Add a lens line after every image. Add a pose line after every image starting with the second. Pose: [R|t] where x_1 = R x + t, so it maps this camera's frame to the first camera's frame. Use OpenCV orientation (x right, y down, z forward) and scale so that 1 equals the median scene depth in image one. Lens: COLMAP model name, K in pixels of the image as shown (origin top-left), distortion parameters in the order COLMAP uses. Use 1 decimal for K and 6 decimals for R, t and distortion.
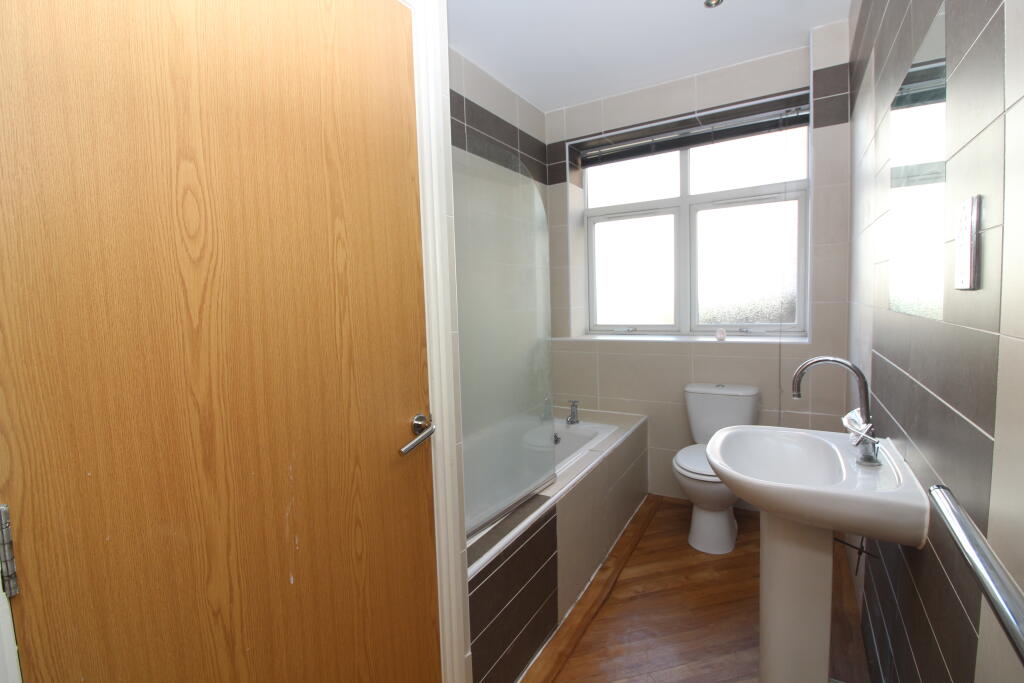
lens RADIAL K [[482.3, 0, 512.0], [0, 482.3, 341.5], [0, 0, 1]] dist [0.016563, -0.000507]
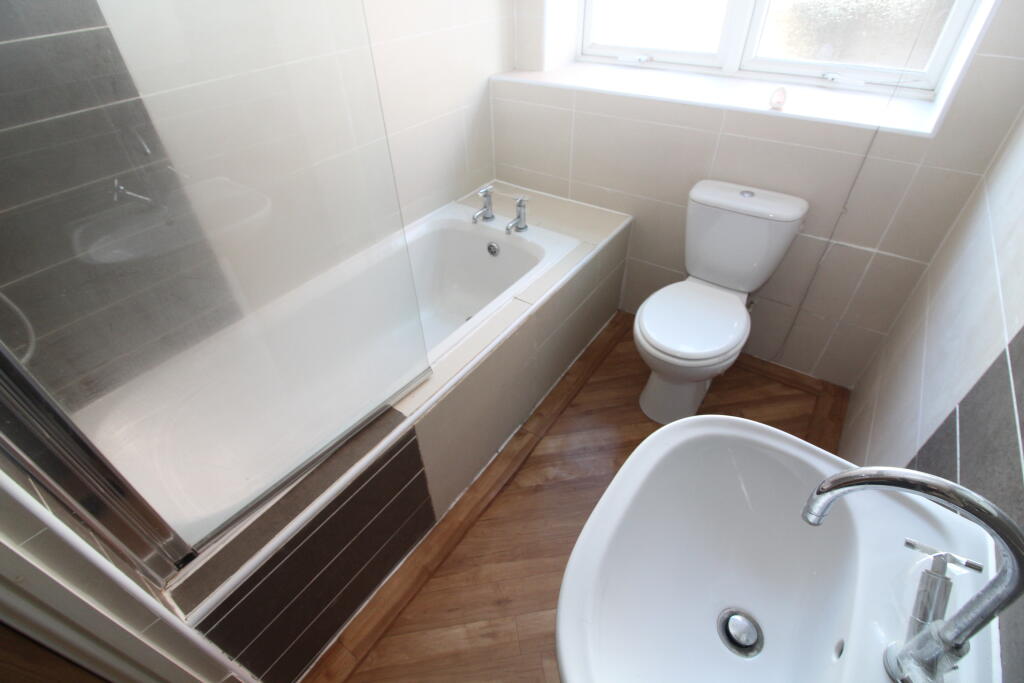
lens RADIAL K [[482.3, 0, 512.0], [0, 482.3, 341.5], [0, 0, 1]] dist [0.016563, -0.000507]
pose [[0.996415, 0.065979, -0.052955, 0.230592], [-0.023118, 0.814453, 0.579769, -0.143525], [0.081382, -0.576466, 0.813058, 0.474483]]
